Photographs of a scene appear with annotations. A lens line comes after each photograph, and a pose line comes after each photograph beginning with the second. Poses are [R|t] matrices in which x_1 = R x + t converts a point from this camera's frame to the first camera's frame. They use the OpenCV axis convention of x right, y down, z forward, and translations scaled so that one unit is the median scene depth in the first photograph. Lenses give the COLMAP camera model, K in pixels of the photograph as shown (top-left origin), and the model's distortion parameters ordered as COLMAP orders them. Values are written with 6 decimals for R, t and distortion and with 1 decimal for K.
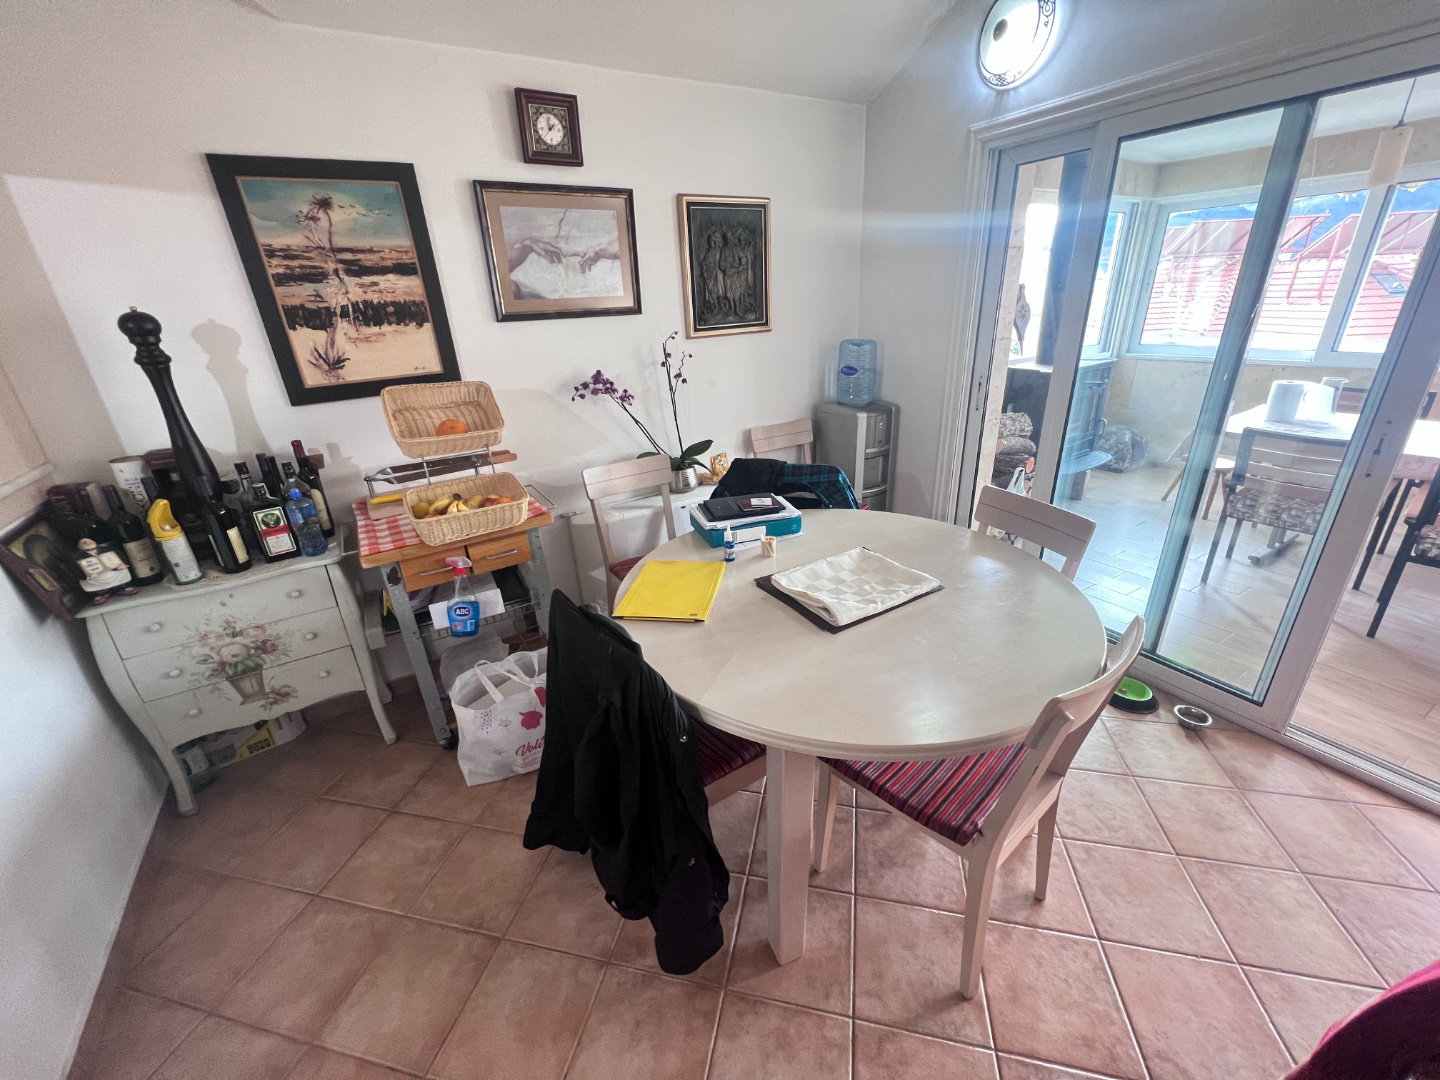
lens RADIAL K [[575.8, 0, 723.8], [0, 575.8, 541.7], [0, 0, 1]] dist [0.000141, -0.000162]
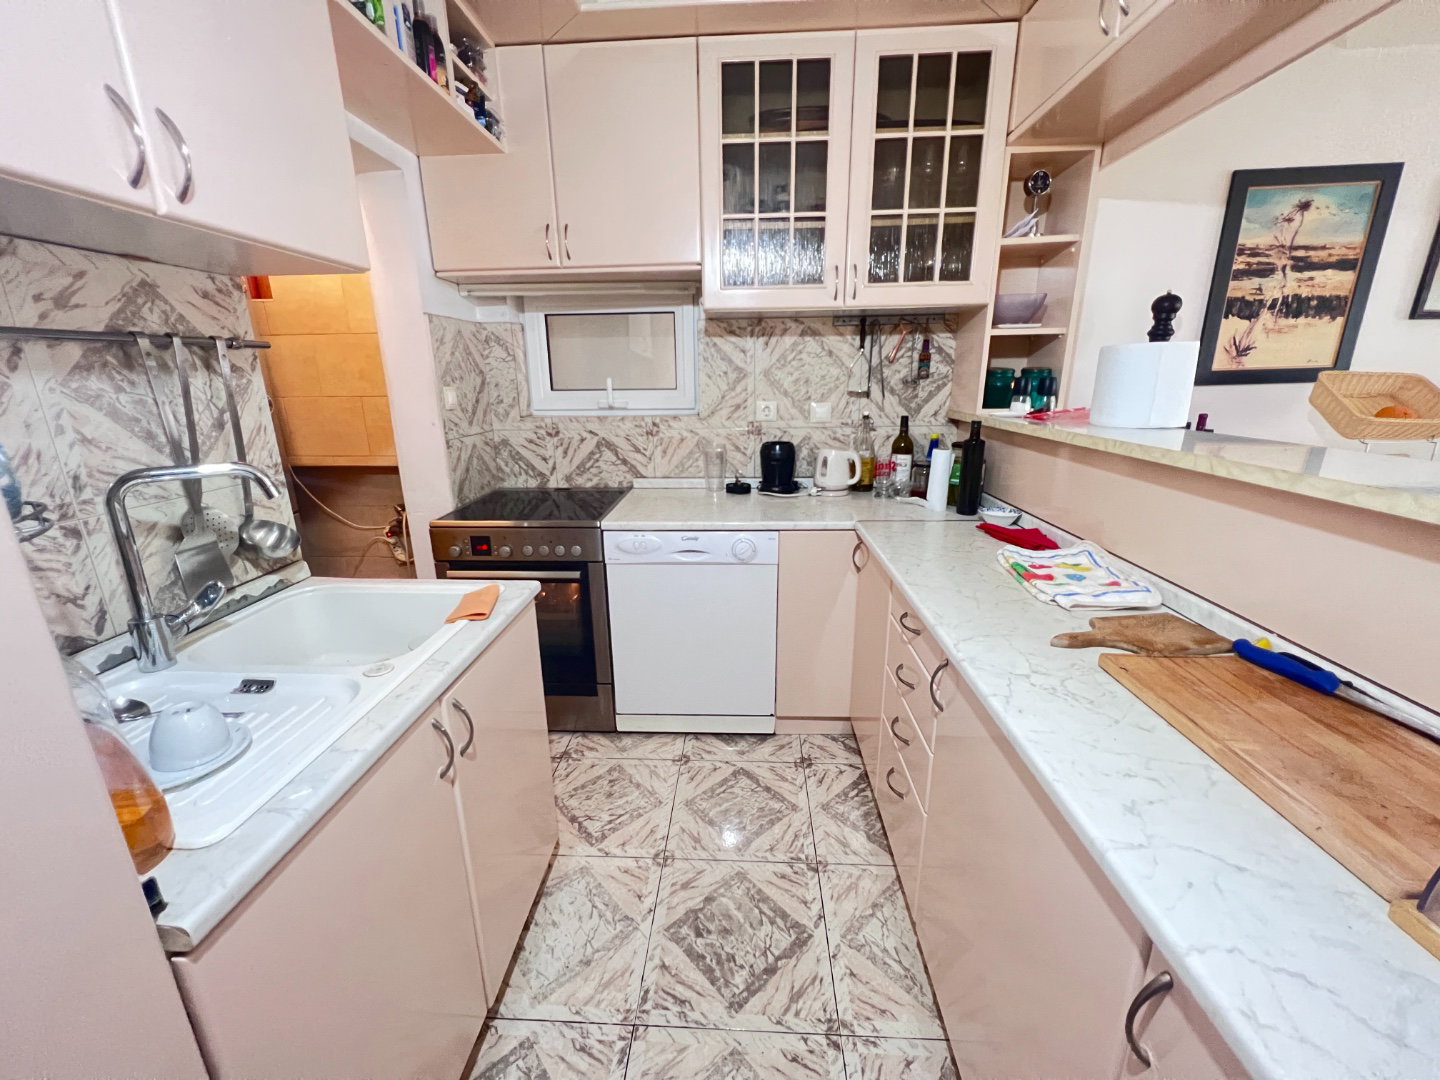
lens RADIAL K [[575.8, 0, 721.4], [0, 575.8, 535.6], [0, 0, 1]] dist [0.000141, -0.000162]
pose [[0.822435, 0.188333, -0.536778, -0.855345], [-0.243084, 0.969467, -0.032300, 0.310764], [0.514306, 0.157047, 0.843105, -0.378147]]
